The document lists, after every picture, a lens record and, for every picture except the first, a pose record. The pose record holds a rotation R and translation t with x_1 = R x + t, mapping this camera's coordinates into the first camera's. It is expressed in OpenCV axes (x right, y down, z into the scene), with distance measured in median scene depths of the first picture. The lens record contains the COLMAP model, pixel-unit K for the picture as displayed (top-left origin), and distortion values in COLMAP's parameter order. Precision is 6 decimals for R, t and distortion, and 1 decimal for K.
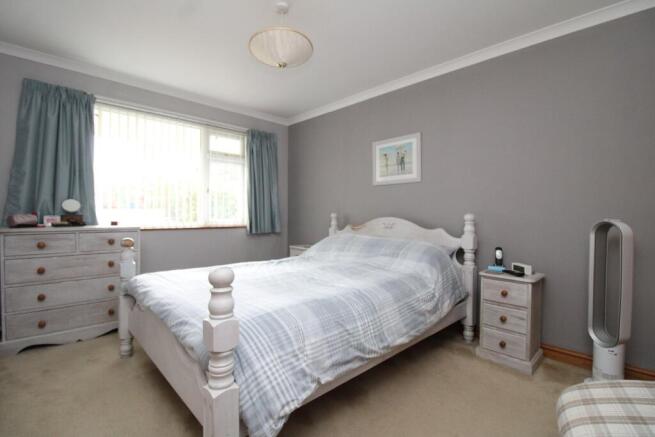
lens RADIAL K [[305.0, 0, 327.4], [0, 305.0, 218.7], [0, 0, 1]] dist [-0.008819, -0.007190]
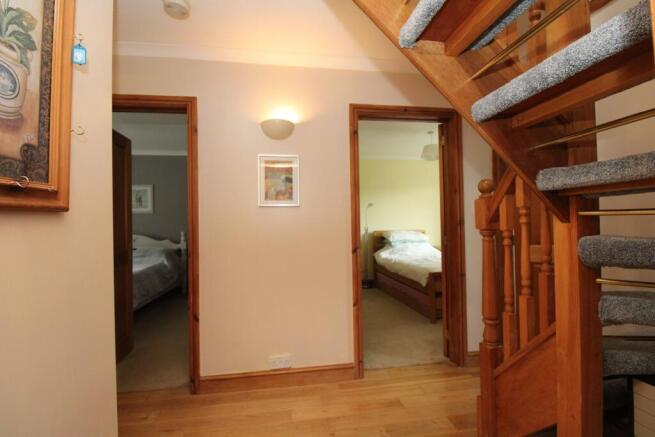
lens RADIAL K [[305.0, 0, 327.0], [0, 305.0, 218.5], [0, 0, 1]] dist [-0.008819, -0.007190]
pose [[0.581000, 0.002366, 0.813900, -0.568101], [0.036173, 0.998933, -0.028726, -0.008169], [-0.813099, 0.046131, 0.580294, -0.860320]]
